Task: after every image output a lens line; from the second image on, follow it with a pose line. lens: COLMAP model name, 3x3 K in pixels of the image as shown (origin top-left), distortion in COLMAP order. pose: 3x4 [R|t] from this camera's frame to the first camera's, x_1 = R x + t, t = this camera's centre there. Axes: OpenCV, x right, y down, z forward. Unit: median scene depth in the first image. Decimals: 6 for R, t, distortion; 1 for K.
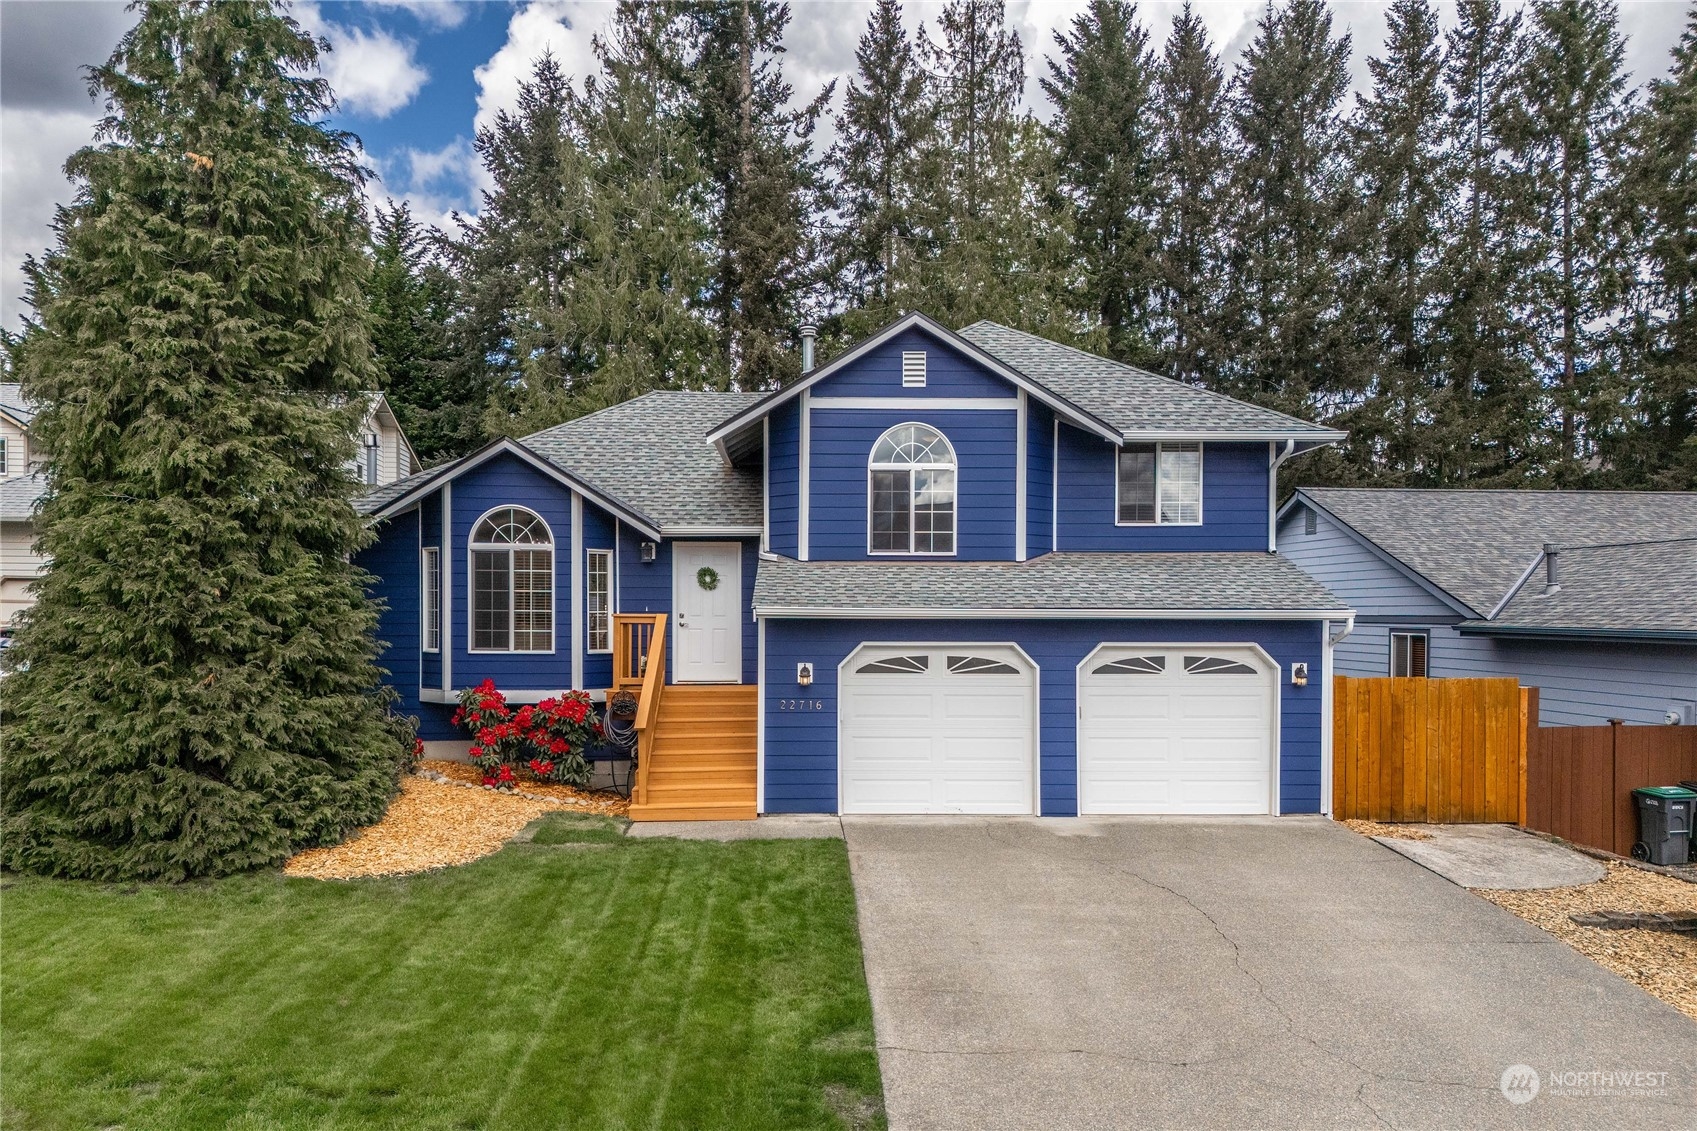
lens RADIAL K [[1351.4, 0, 847.1], [0, 1351.4, 559.0], [0, 0, 1]] dist [0.046369, -0.003680]
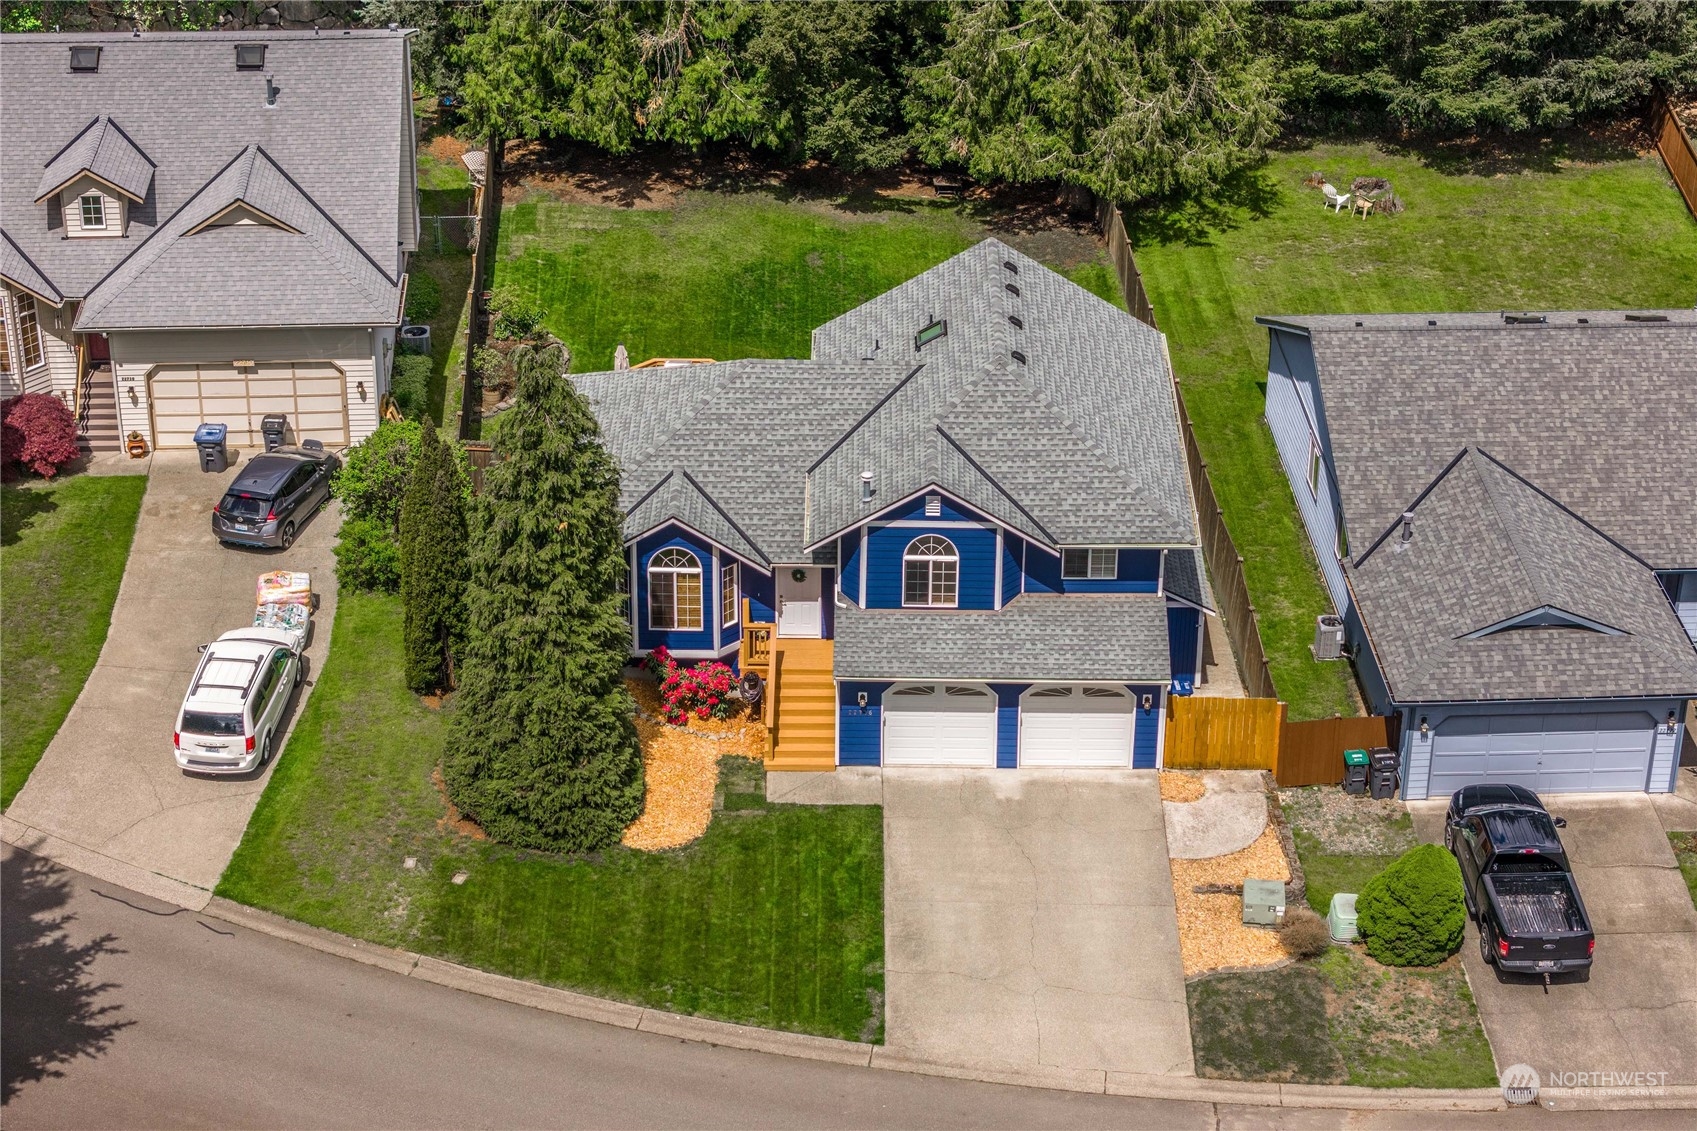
lens RADIAL K [[3422.0, 0, 849.5], [0, 3422.0, 568.2], [0, 0, 1]] dist [0.045755, 0.000000]
pose [[0.999286, 0.025589, -0.027812, 0.088971], [-0.009720, 0.885165, 0.465175, -2.670385], [0.036522, -0.464572, 0.884782, -3.575599]]
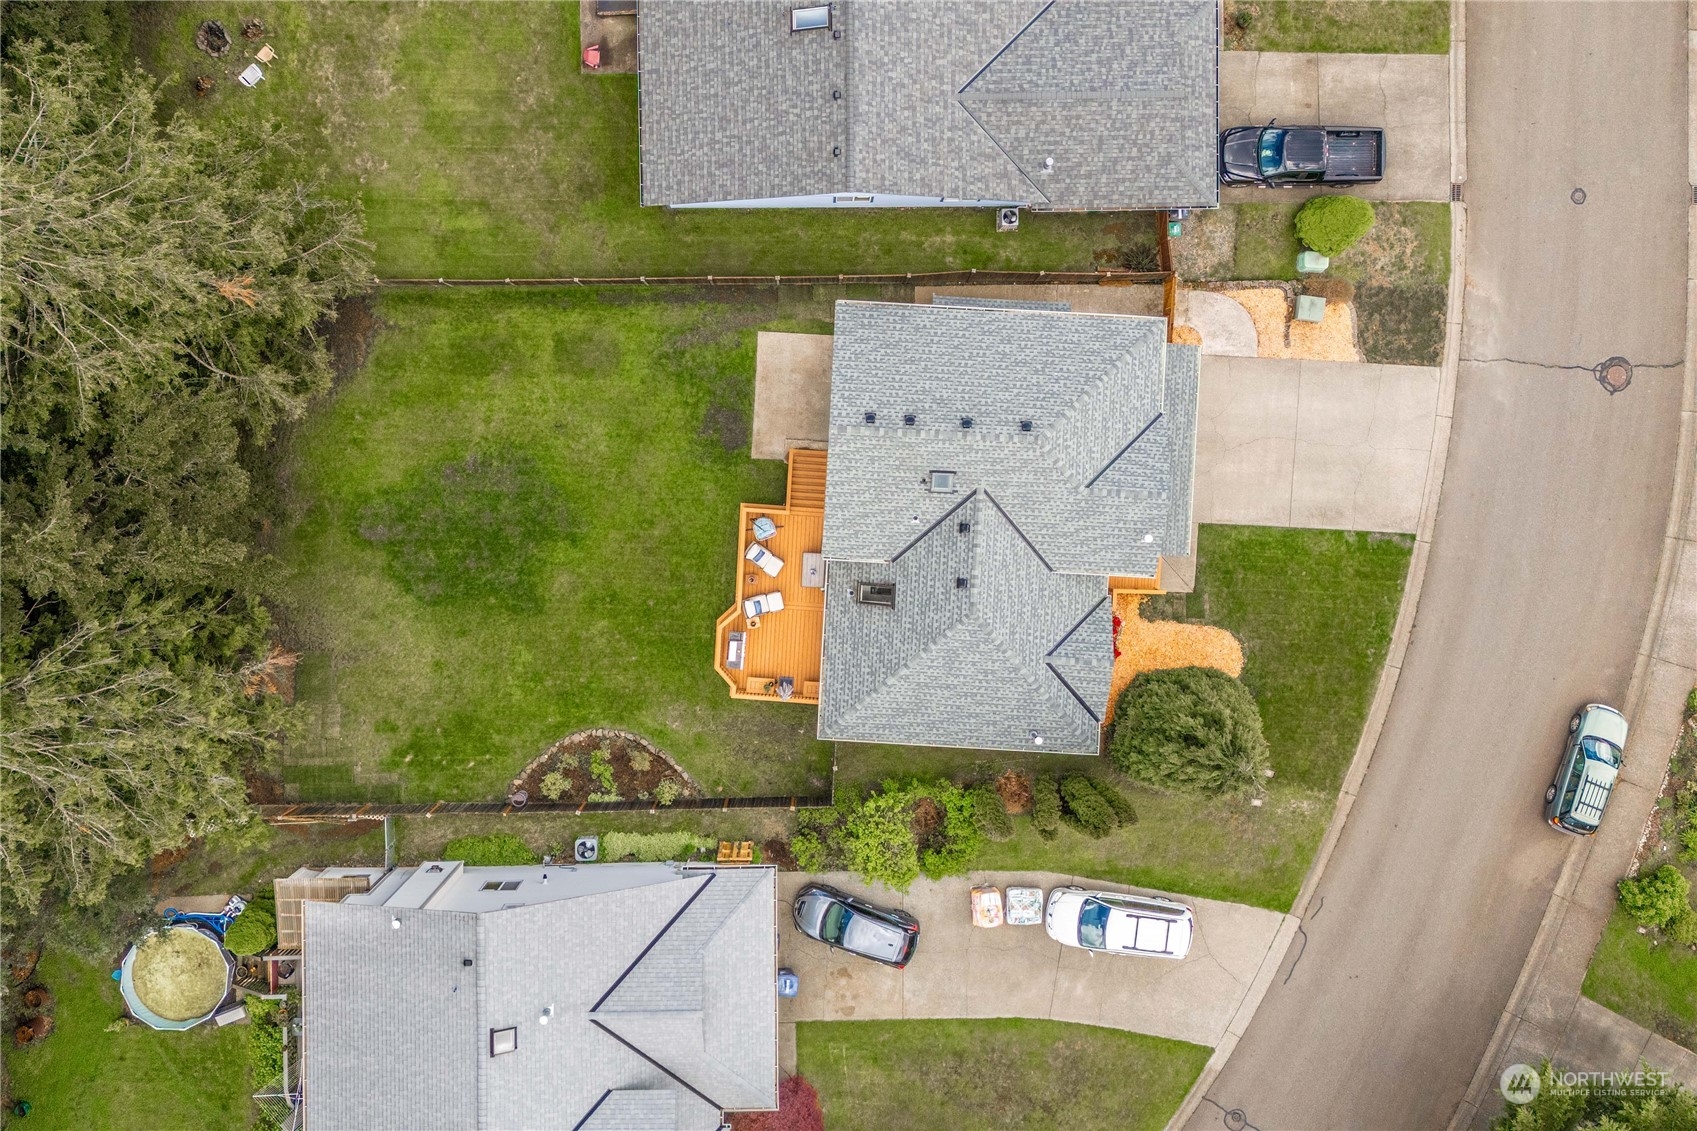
lens RADIAL K [[1351.4, 0, 849.0], [0, 1351.4, 567.3], [0, 0, 1]] dist [0.046369, -0.003680]
pose [[0.080277, -0.996705, -0.011606, -0.150116], [0.009916, -0.010845, 0.999892, -3.400962], [-0.996723, -0.080384, 0.009012, 1.987820]]
